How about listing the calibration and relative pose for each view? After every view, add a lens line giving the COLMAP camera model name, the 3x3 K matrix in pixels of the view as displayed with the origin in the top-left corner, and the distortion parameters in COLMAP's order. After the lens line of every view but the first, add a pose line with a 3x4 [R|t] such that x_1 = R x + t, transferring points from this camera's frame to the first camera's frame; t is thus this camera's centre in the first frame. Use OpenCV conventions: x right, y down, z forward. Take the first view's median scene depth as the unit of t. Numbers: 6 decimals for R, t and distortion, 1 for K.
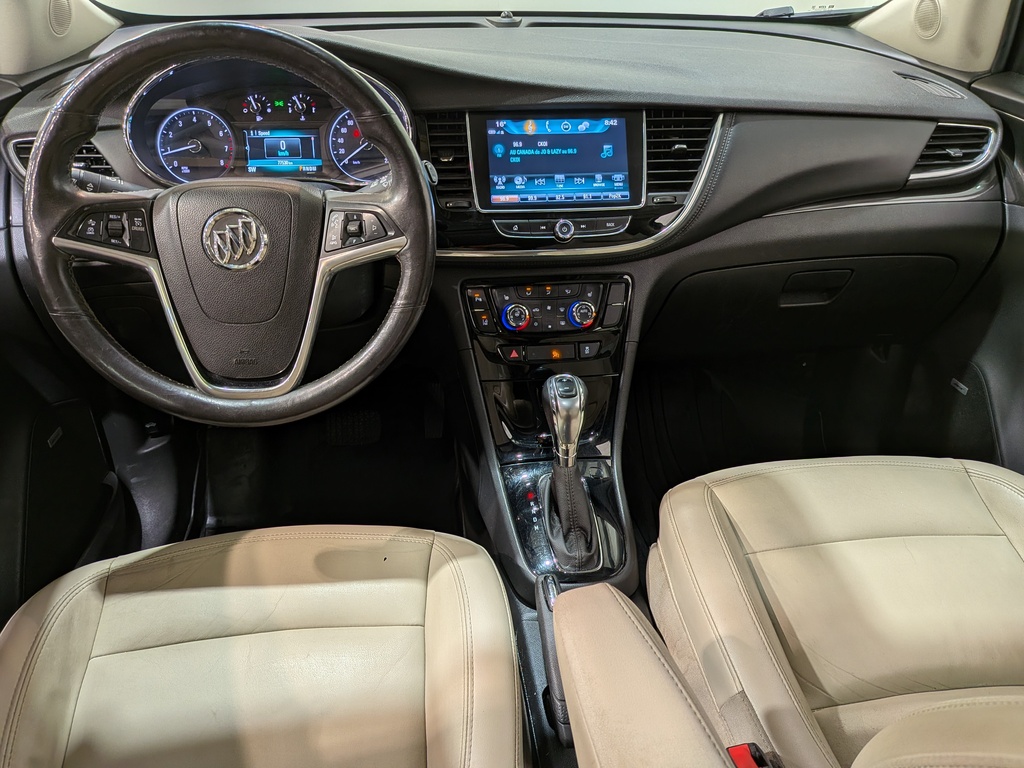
lens RADIAL K [[751.9, 0, 518.2], [0, 751.9, 393.1], [0, 0, 1]] dist [0.049208, -0.088641]
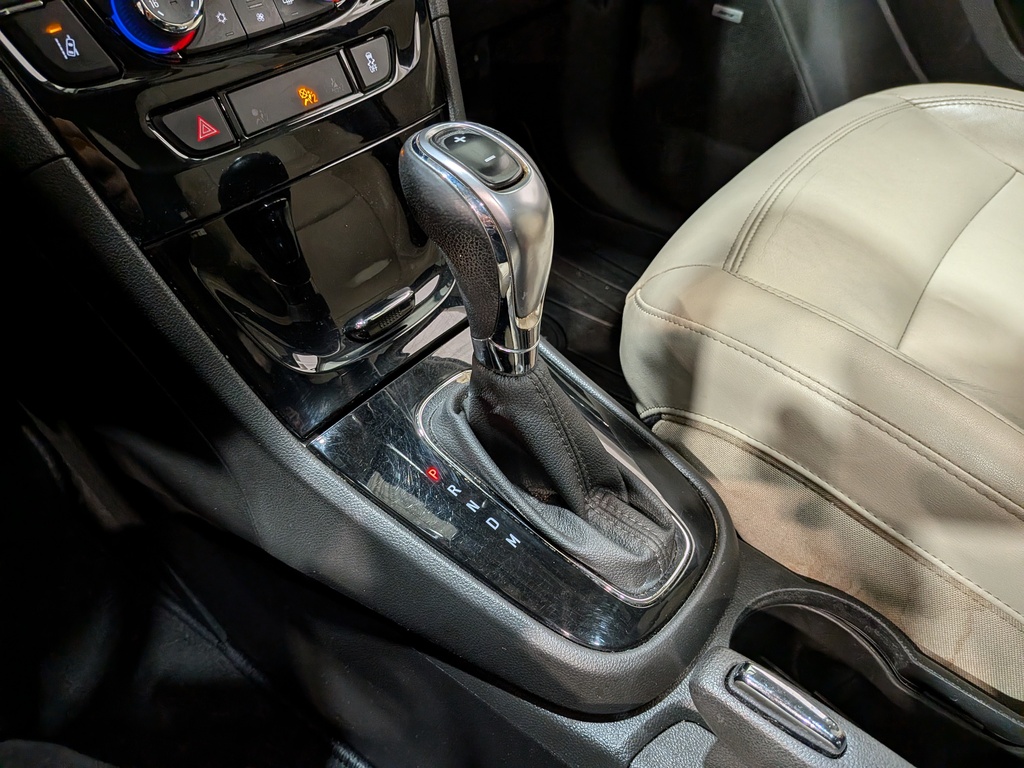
lens RADIAL K [[751.9, 0, 507.0], [0, 751.9, 389.2], [0, 0, 1]] dist [0.049208, -0.088641]
pose [[0.722750, -0.468454, 0.508118, -0.133674], [0.306897, 0.876301, 0.371364, -0.035134], [-0.619231, -0.112463, 0.777114, 0.671862]]
